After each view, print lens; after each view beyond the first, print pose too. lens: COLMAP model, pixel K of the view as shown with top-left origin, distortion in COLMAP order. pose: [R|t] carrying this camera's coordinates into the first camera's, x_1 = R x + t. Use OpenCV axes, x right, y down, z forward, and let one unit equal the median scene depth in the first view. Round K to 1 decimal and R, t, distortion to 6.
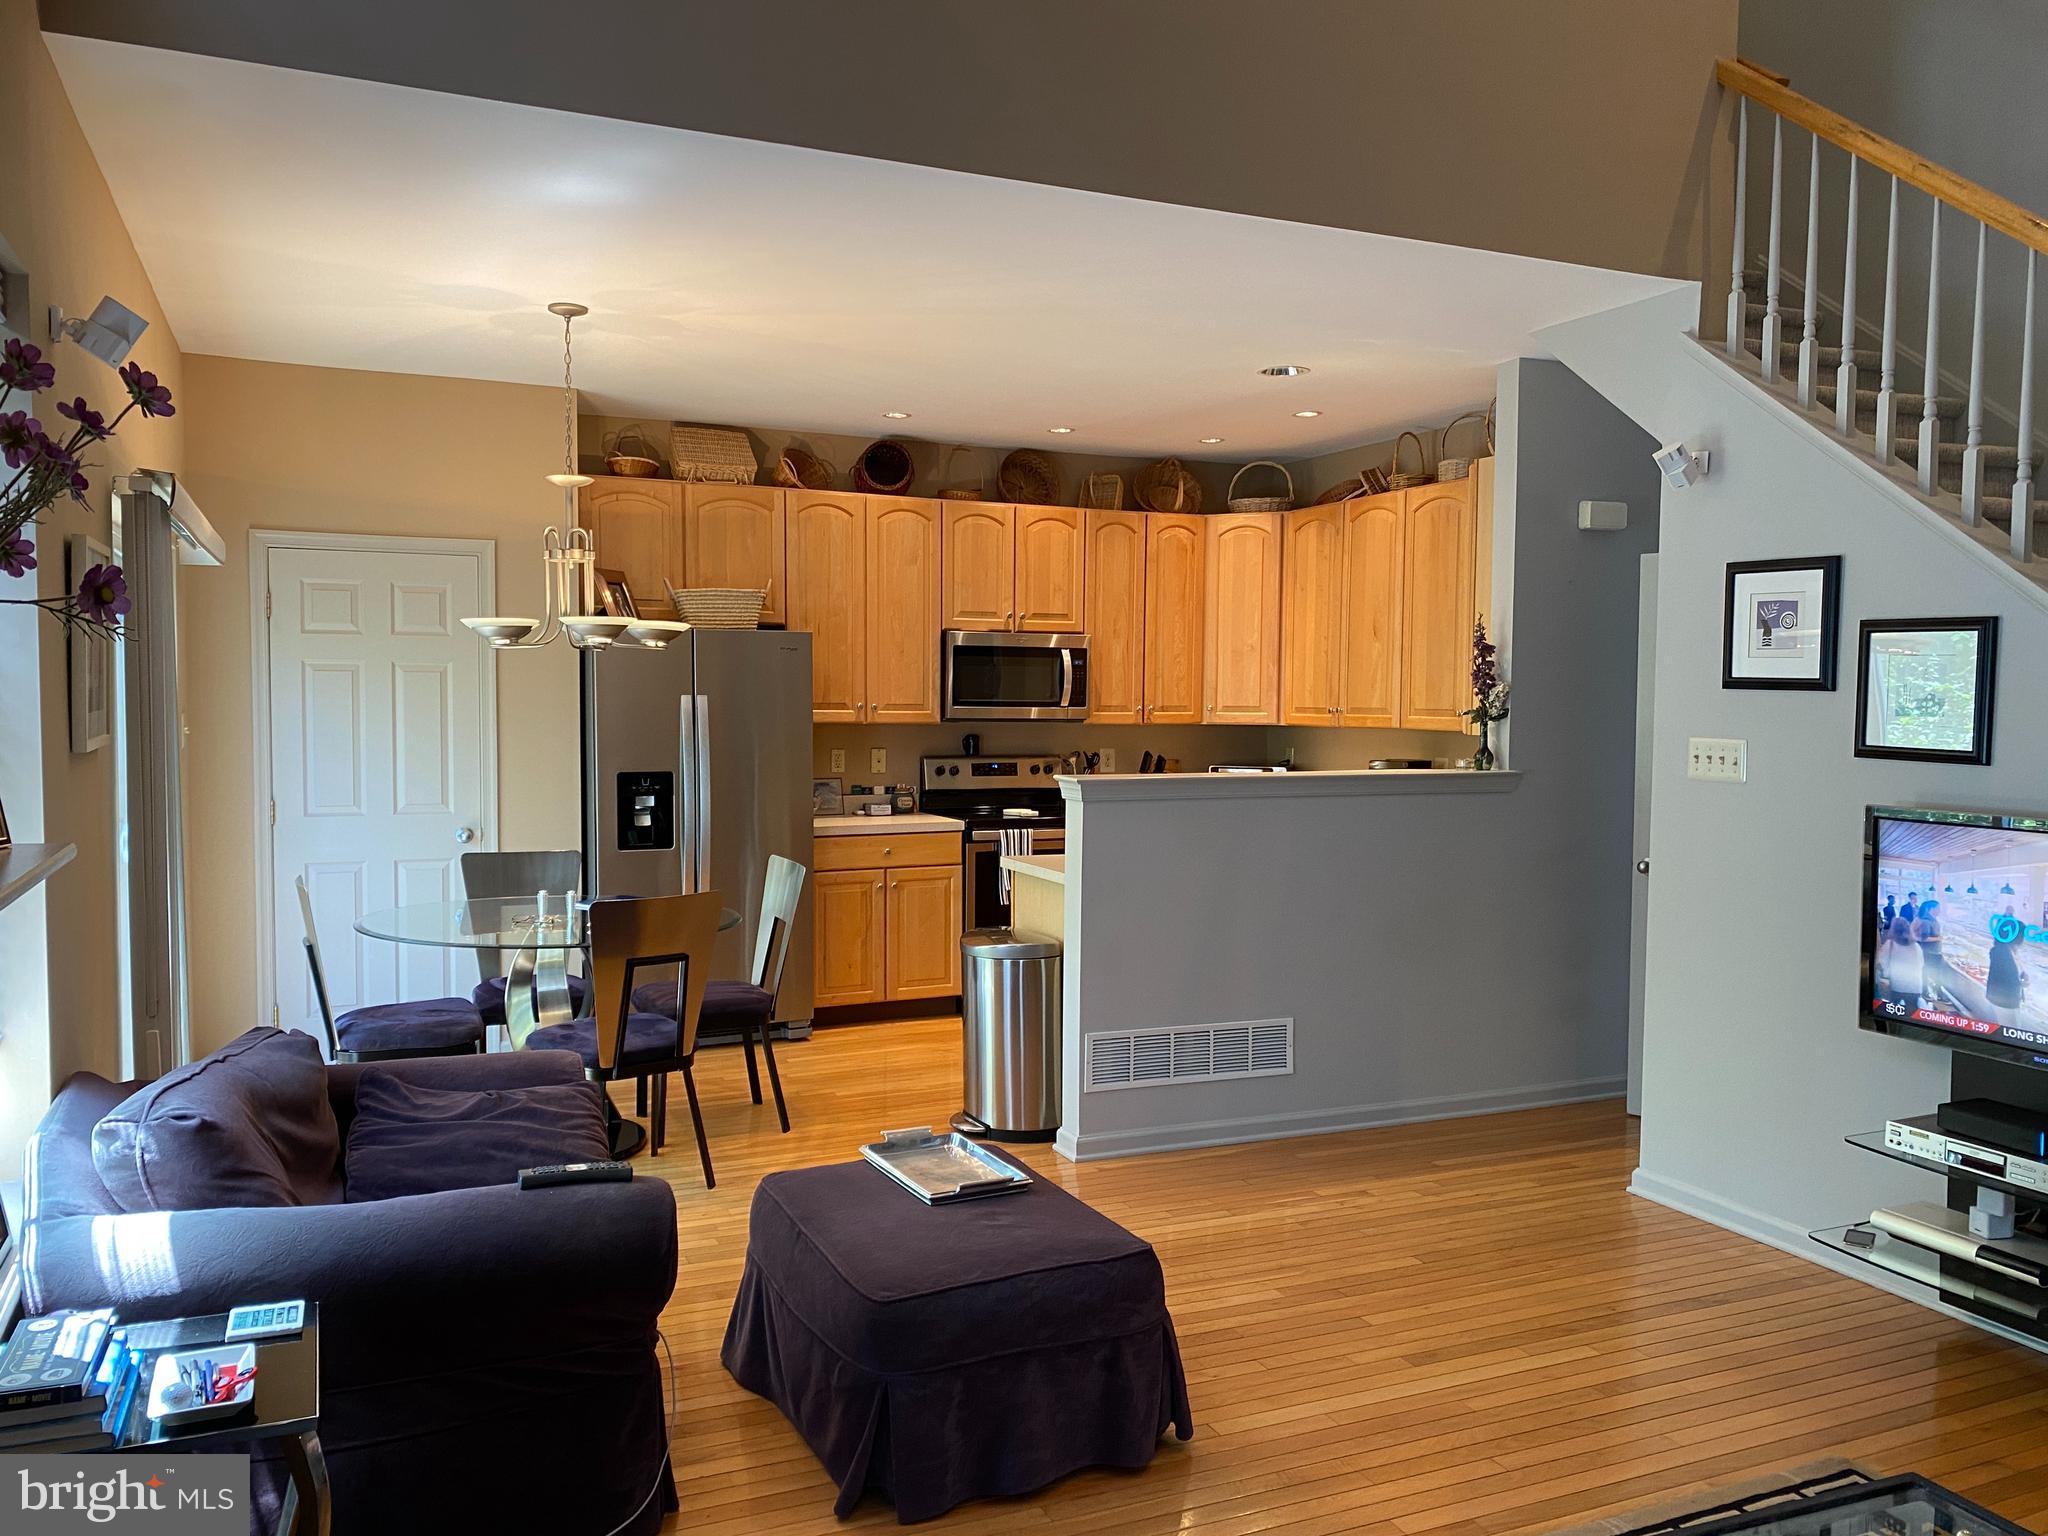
lens RADIAL K [[1529.0, 0, 1042.7], [0, 1529.0, 766.2], [0, 0, 1]] dist [0.047583, -0.055683]
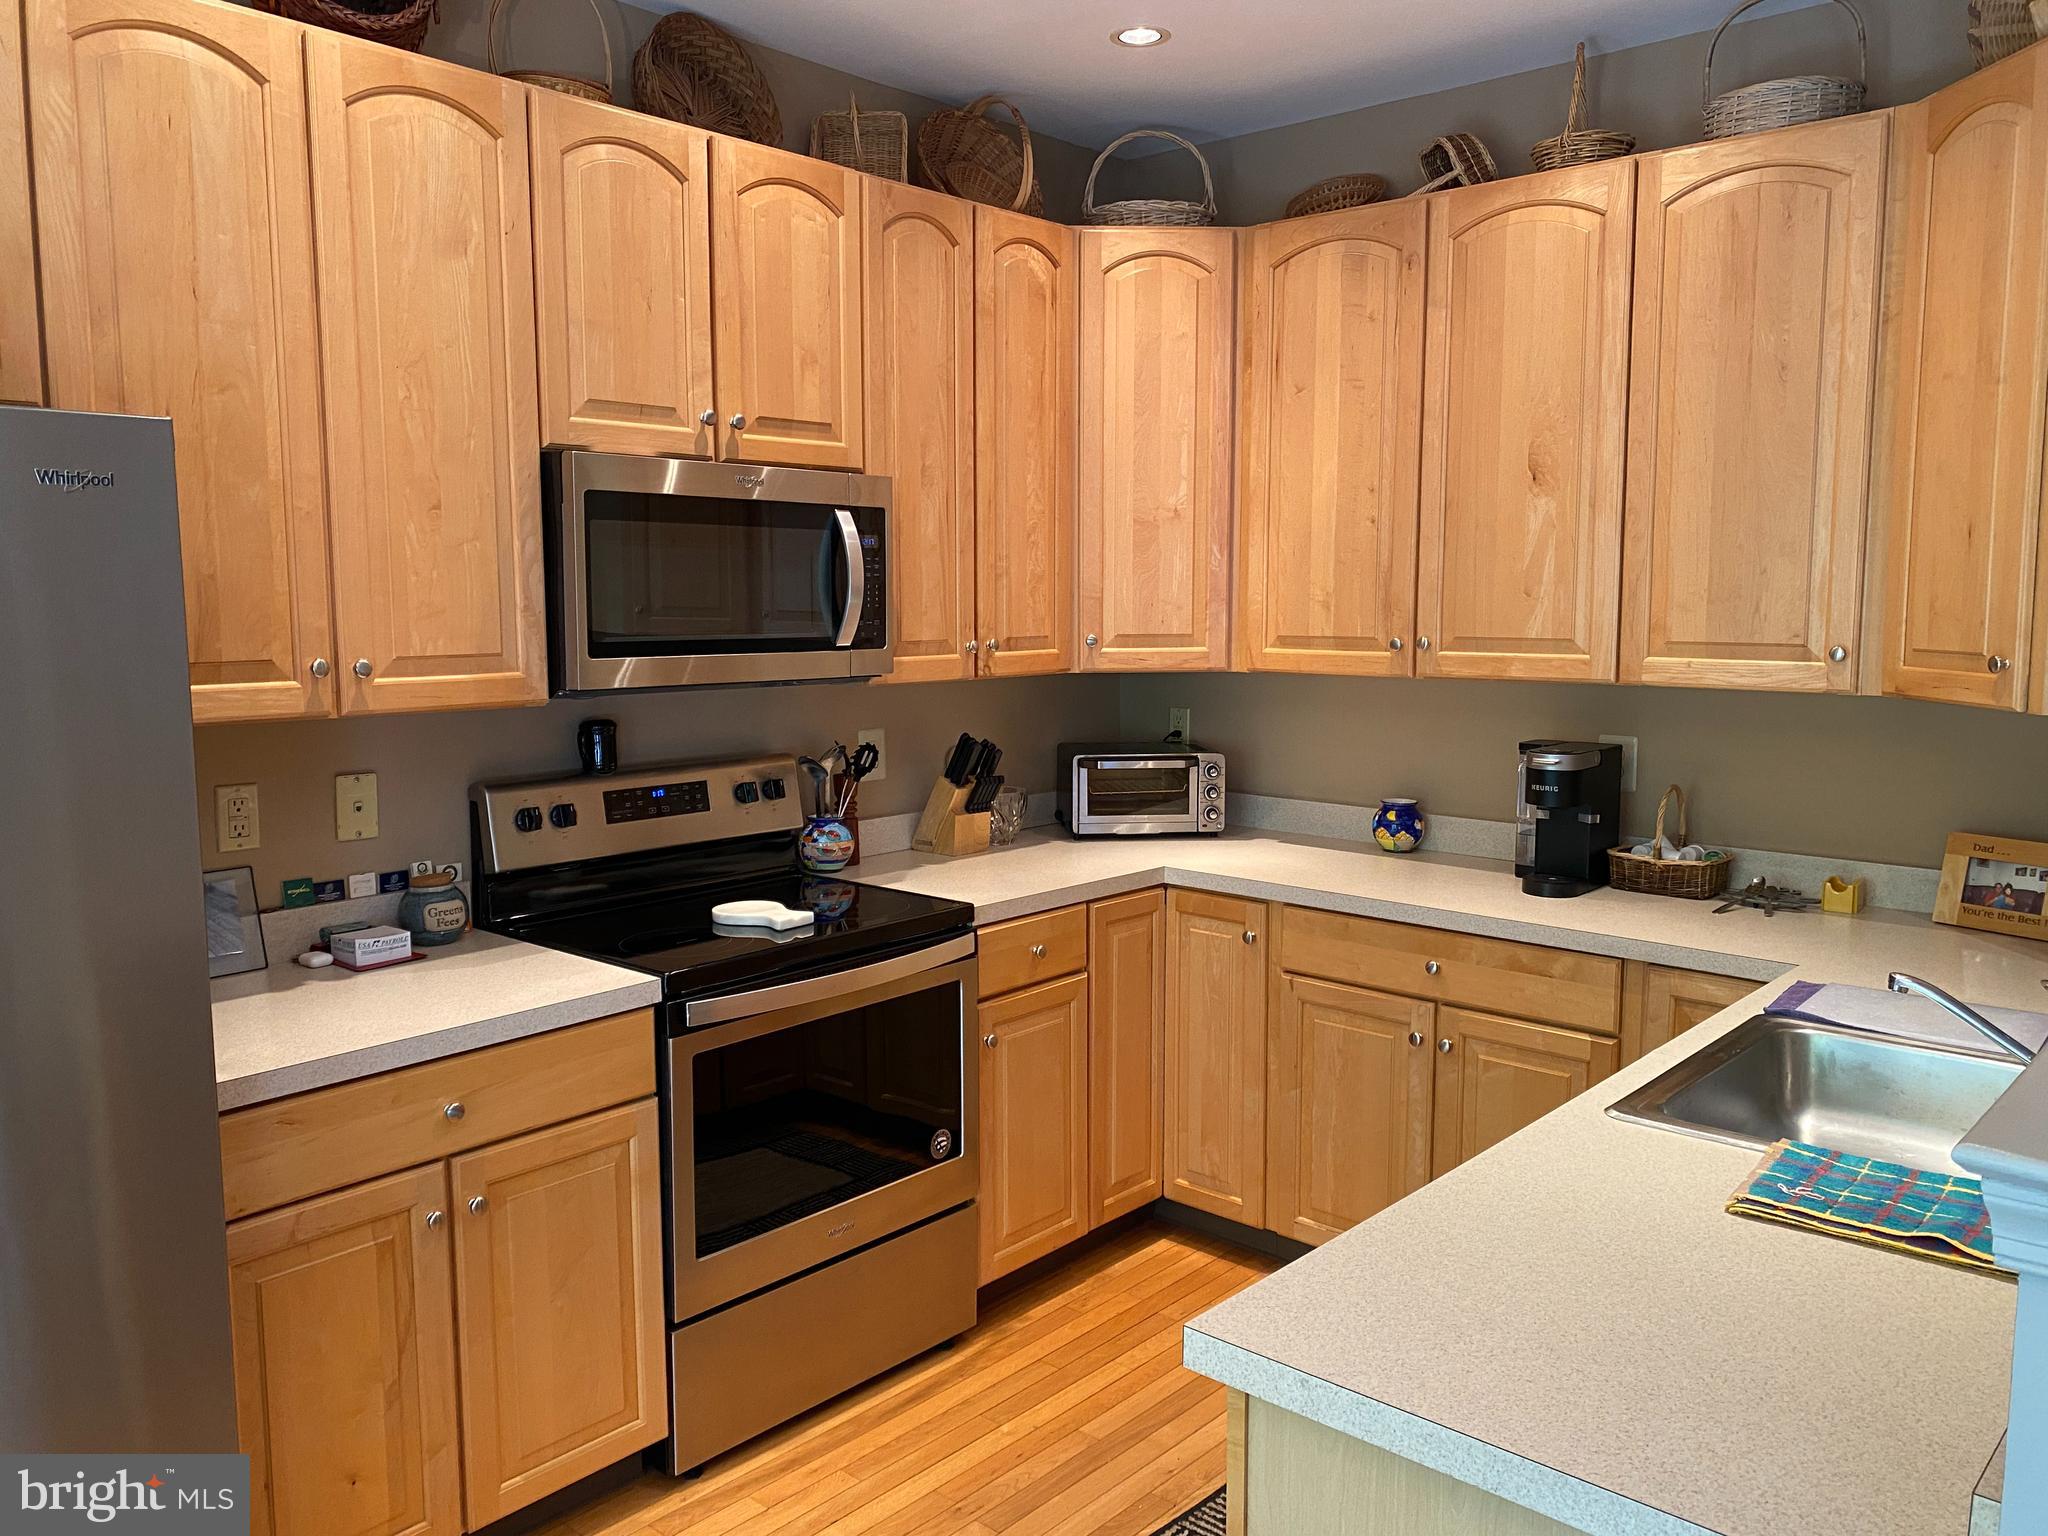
lens RADIAL K [[1533.4, 0, 1034.7], [0, 1533.4, 750.3], [0, 0, 1]] dist [0.078412, -0.155185]
pose [[0.912646, -0.051744, 0.405463, -0.108784], [0.027338, 0.997461, 0.065759, -0.037109], [-0.407836, -0.048930, 0.911743, 0.594462]]
